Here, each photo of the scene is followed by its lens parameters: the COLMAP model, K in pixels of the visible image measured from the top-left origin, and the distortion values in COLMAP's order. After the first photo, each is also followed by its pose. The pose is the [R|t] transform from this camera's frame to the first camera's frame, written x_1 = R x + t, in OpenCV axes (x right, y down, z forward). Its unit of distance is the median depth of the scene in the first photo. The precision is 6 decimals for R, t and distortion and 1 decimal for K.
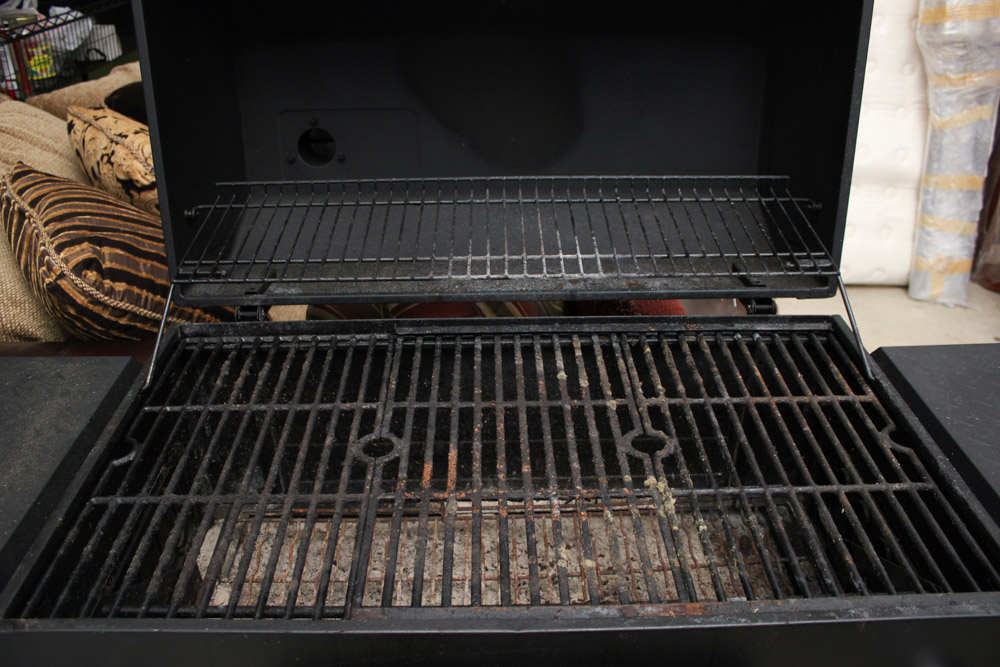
lens RADIAL K [[824.8, 0, 500.4], [0, 824.8, 328.4], [0, 0, 1]] dist [-0.160671, 0.125771]
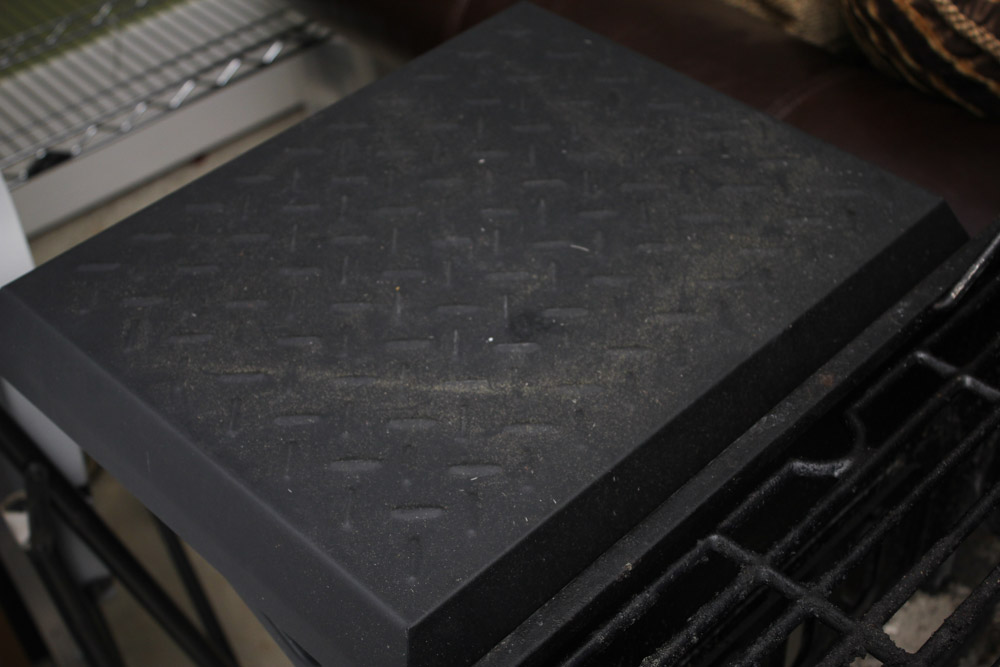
lens RADIAL K [[1467.4, 0, 493.1], [0, 1467.4, 334.5], [0, 0, 1]] dist [0.007770, 0.000000]
pose [[0.687108, 0.466452, -0.557051, -0.159565], [-0.325669, 0.883094, 0.337764, -0.088151], [0.649479, -0.050666, 0.758690, 0.252622]]
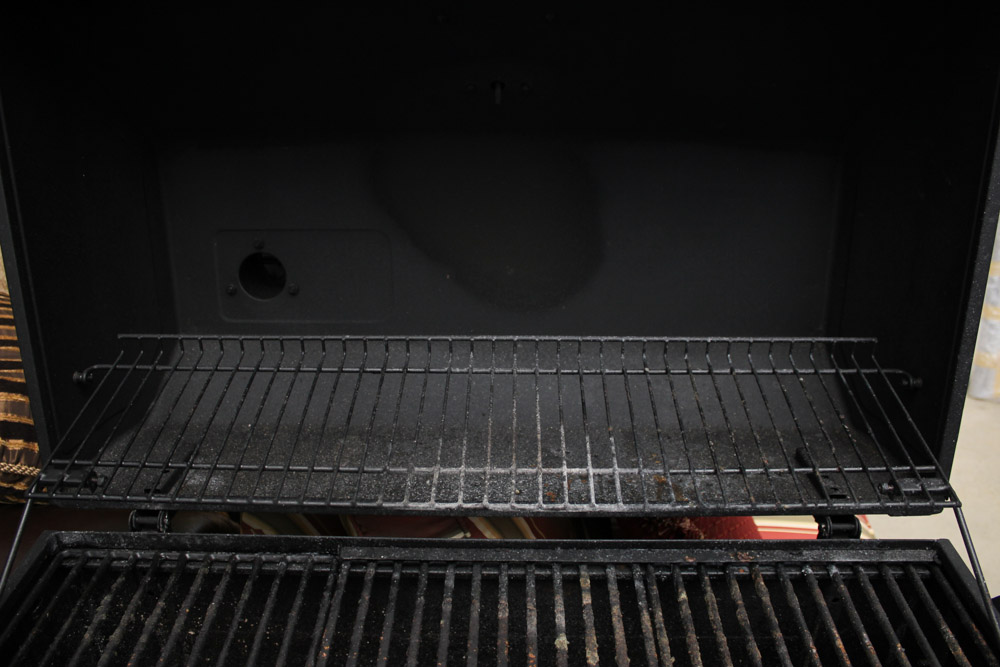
lens RADIAL K [[824.8, 0, 502.2], [0, 824.8, 330.2], [0, 0, 1]] dist [-0.160671, 0.125771]
pose [[0.999445, 0.017466, -0.028362, 0.037325], [-0.018887, 0.998538, -0.050640, -0.171706], [0.027436, 0.051147, 0.998314, 0.282135]]
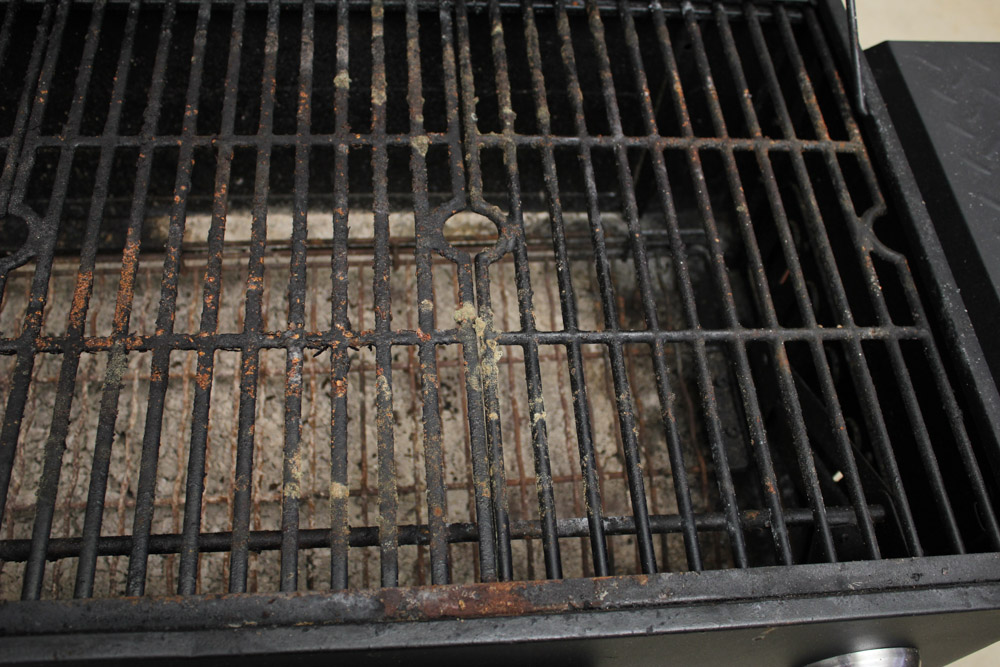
lens RADIAL K [[983.3, 0, 507.0], [0, 983.3, 335.9], [0, 0, 1]] dist [-0.088886, 0.000000]
pose [[0.992872, -0.004420, 0.119101, 0.104737], [-0.051901, 0.883548, 0.465455, -0.106054], [-0.107289, -0.468319, 0.877021, 0.295771]]
